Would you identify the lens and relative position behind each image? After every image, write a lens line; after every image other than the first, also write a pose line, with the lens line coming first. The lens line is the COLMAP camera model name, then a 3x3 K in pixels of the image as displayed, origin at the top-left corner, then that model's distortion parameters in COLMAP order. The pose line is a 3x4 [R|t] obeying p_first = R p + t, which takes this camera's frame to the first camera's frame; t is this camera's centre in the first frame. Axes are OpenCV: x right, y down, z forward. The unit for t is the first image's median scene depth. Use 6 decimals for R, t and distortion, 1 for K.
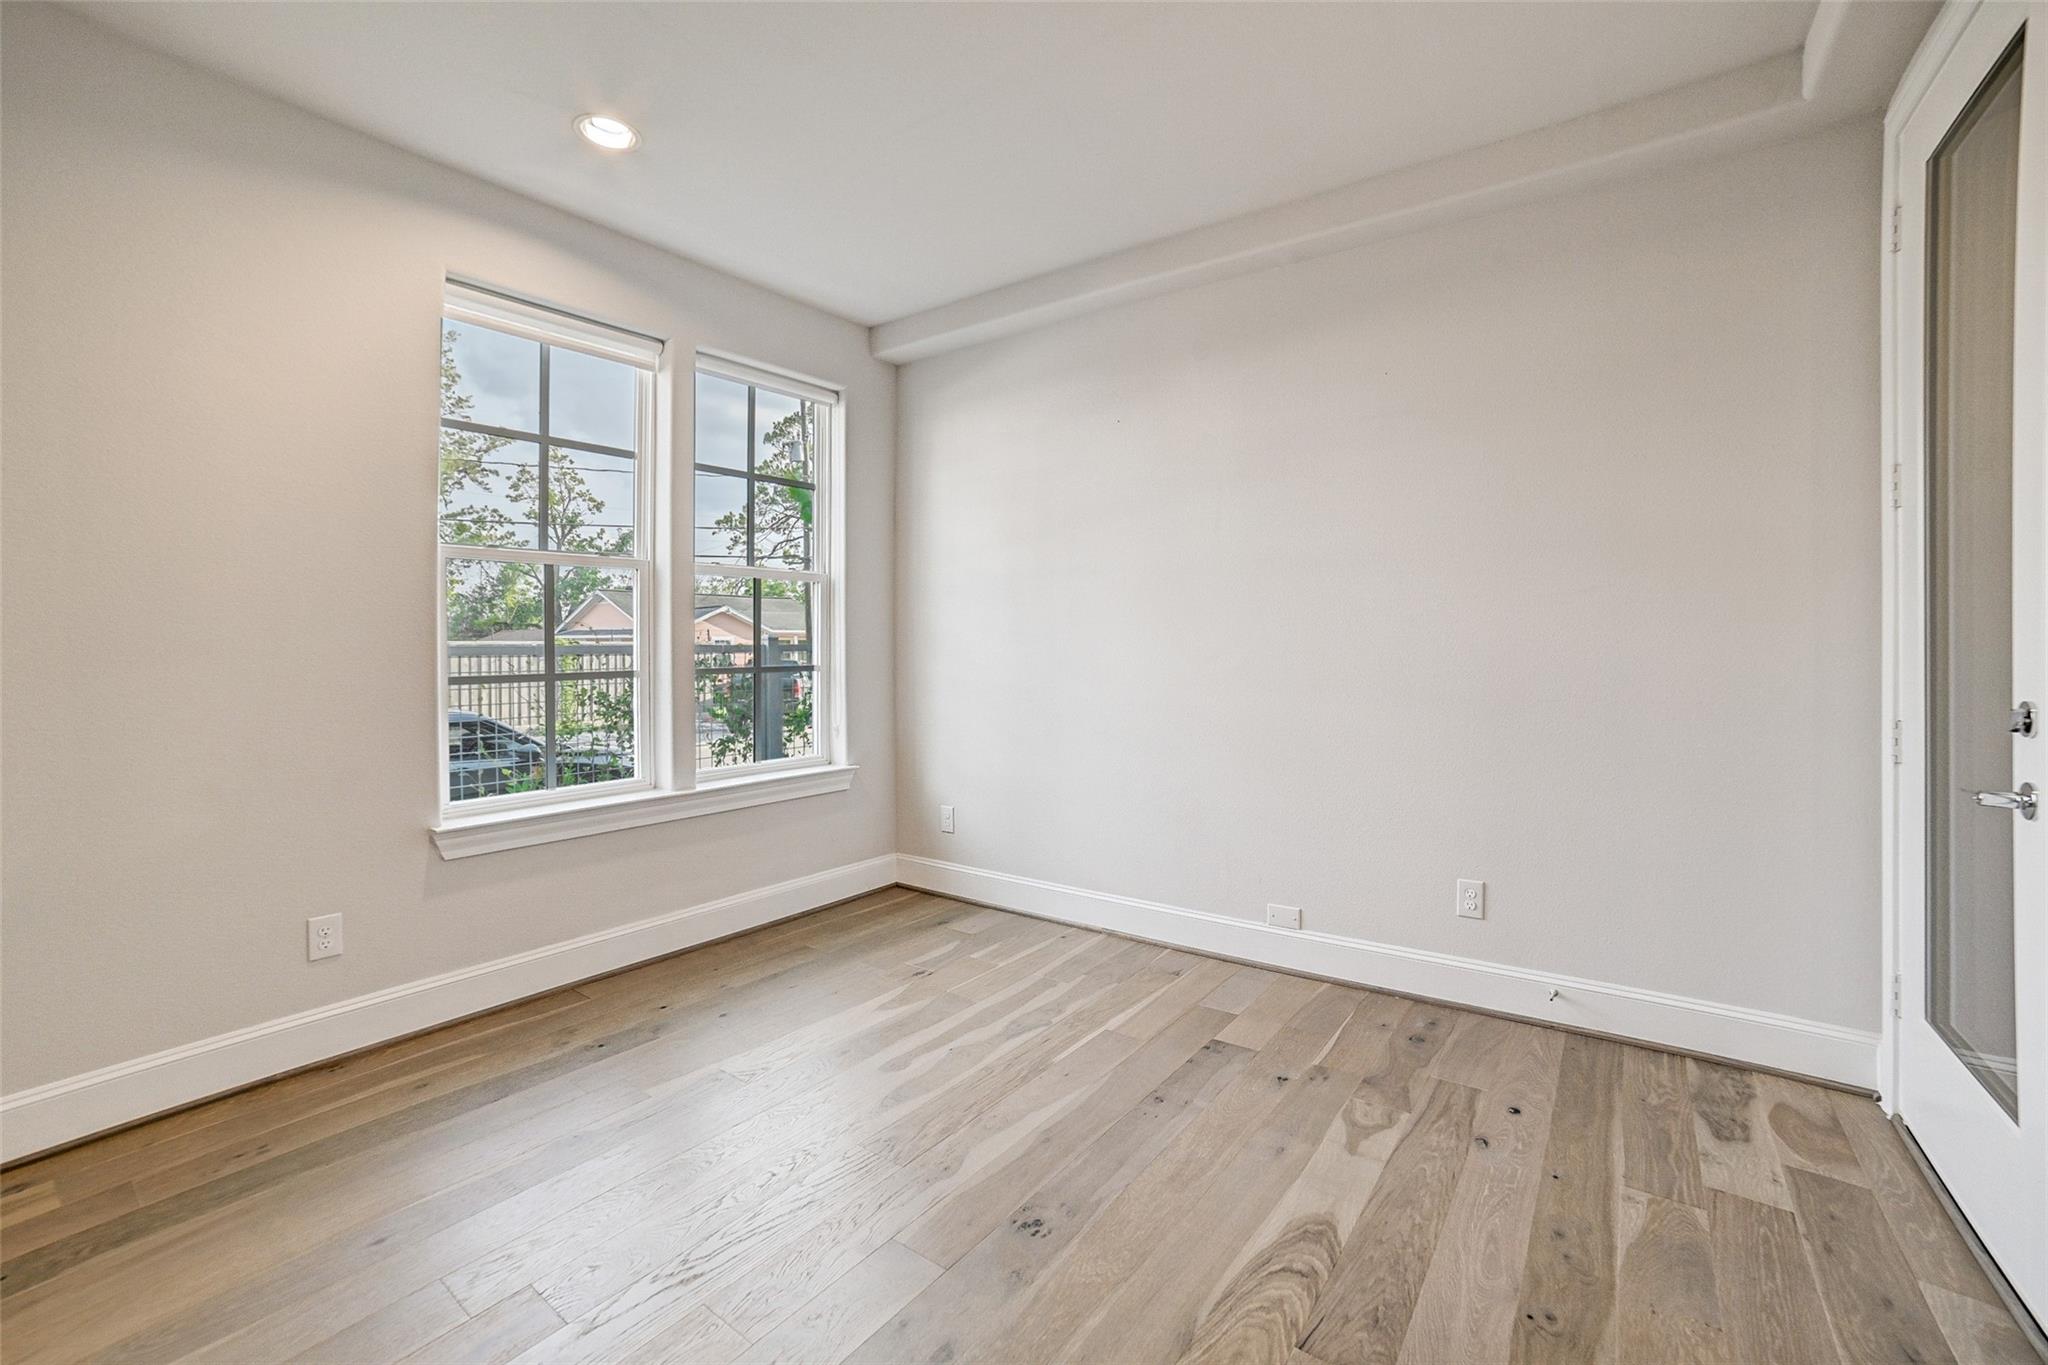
lens RADIAL K [[854.5, 0, 1030.6], [0, 854.5, 687.9], [0, 0, 1]] dist [-0.097409, 0.041466]
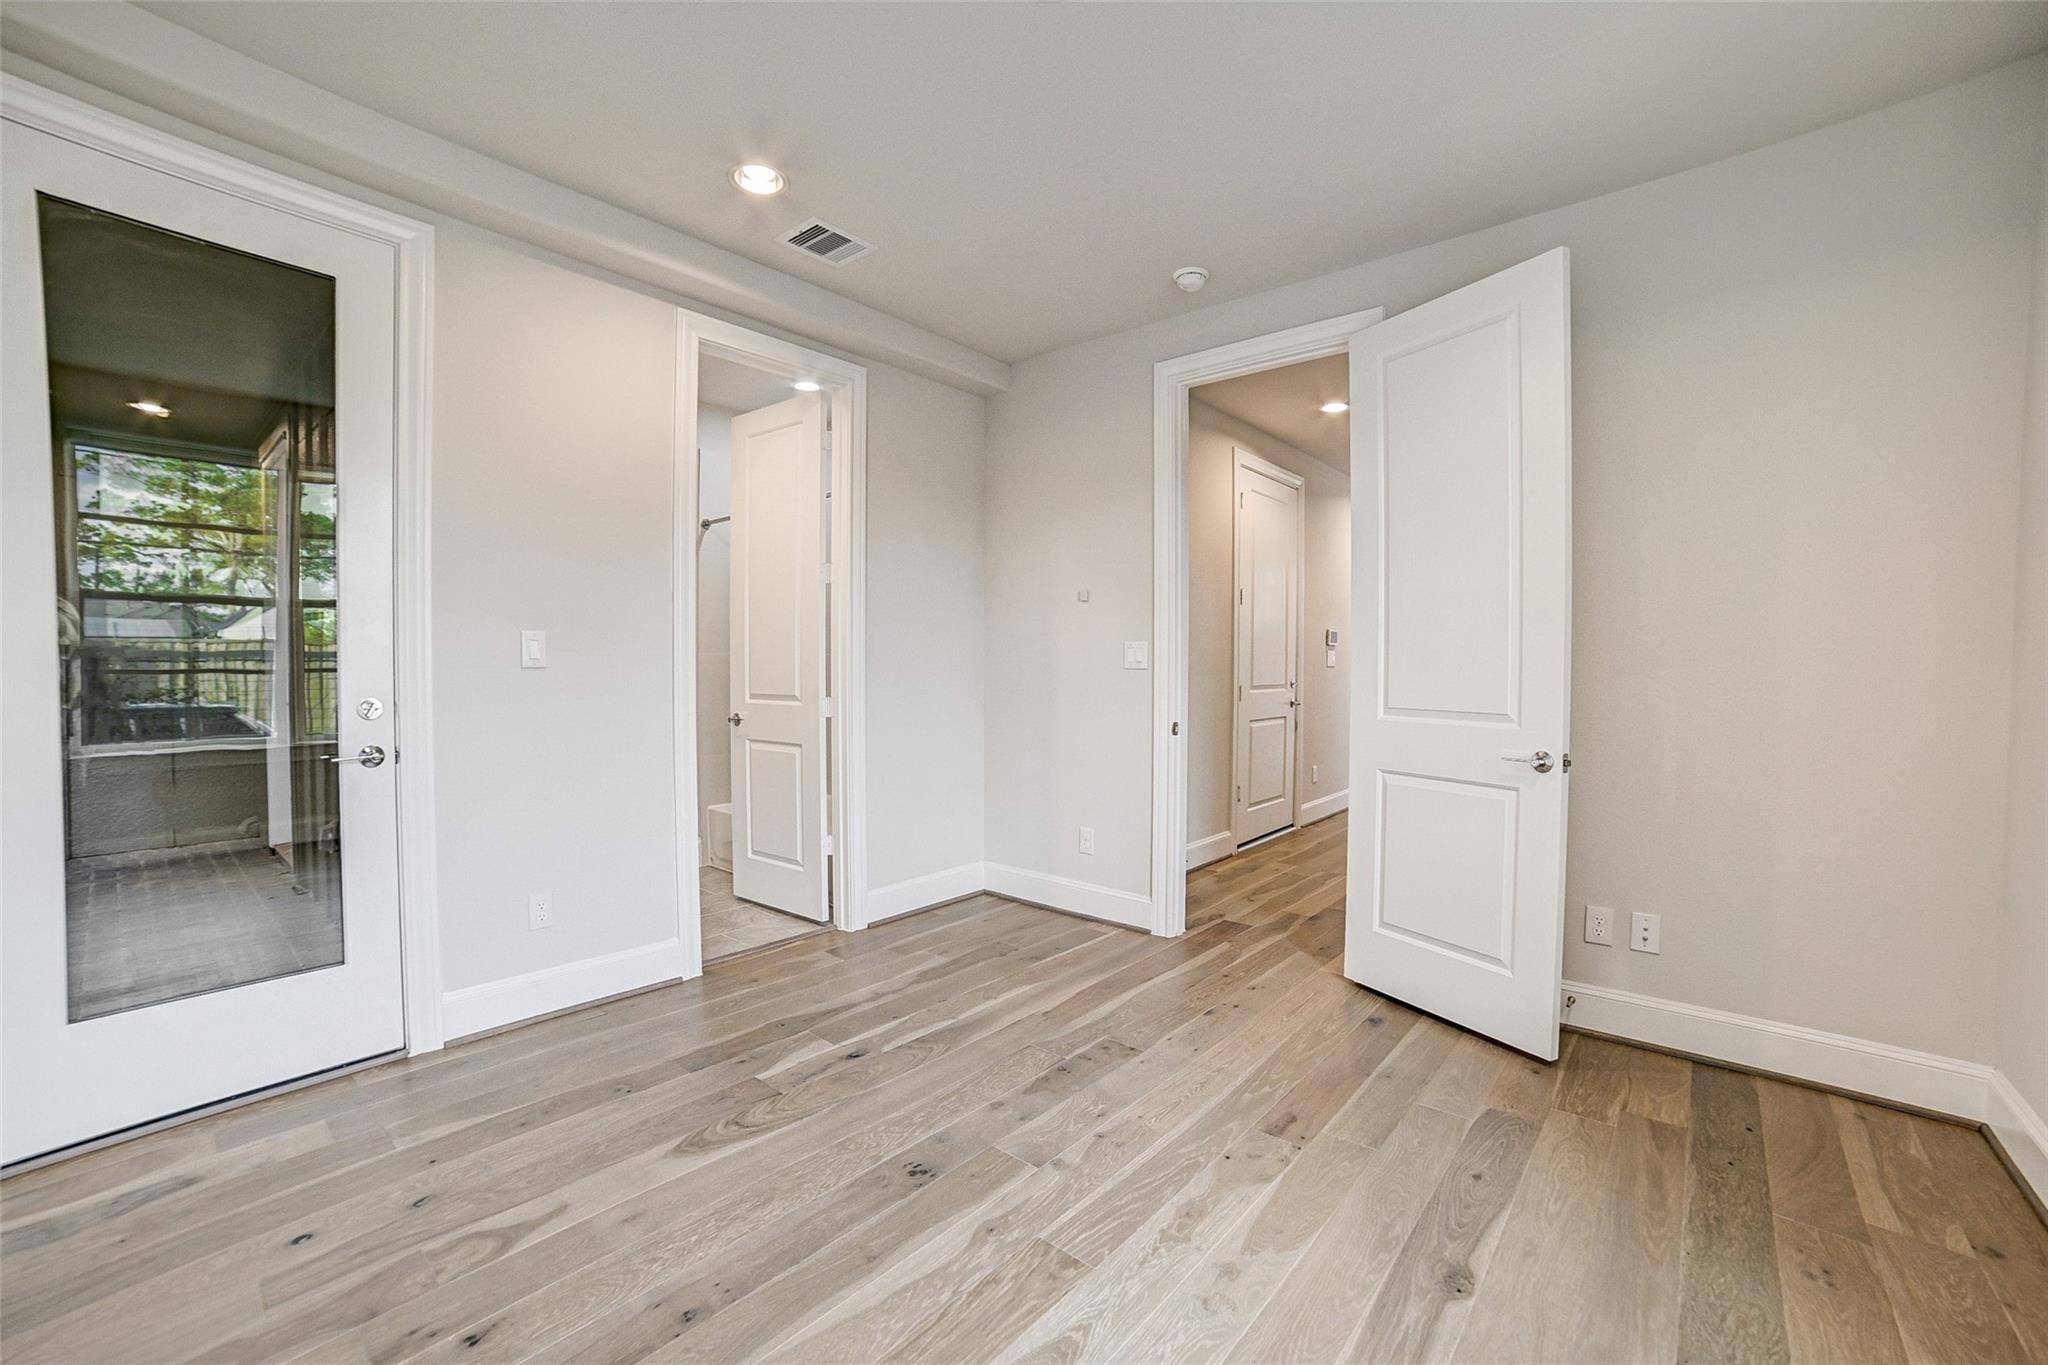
lens RADIAL K [[854.5, 0, 1030.6], [0, 854.5, 687.9], [0, 0, 1]] dist [-0.097409, 0.041466]
pose [[-0.997911, -0.003896, 0.064490, -0.210551], [0.000728, 0.997438, 0.071527, -0.097948], [-0.064603, 0.071424, -0.995352, 1.950674]]
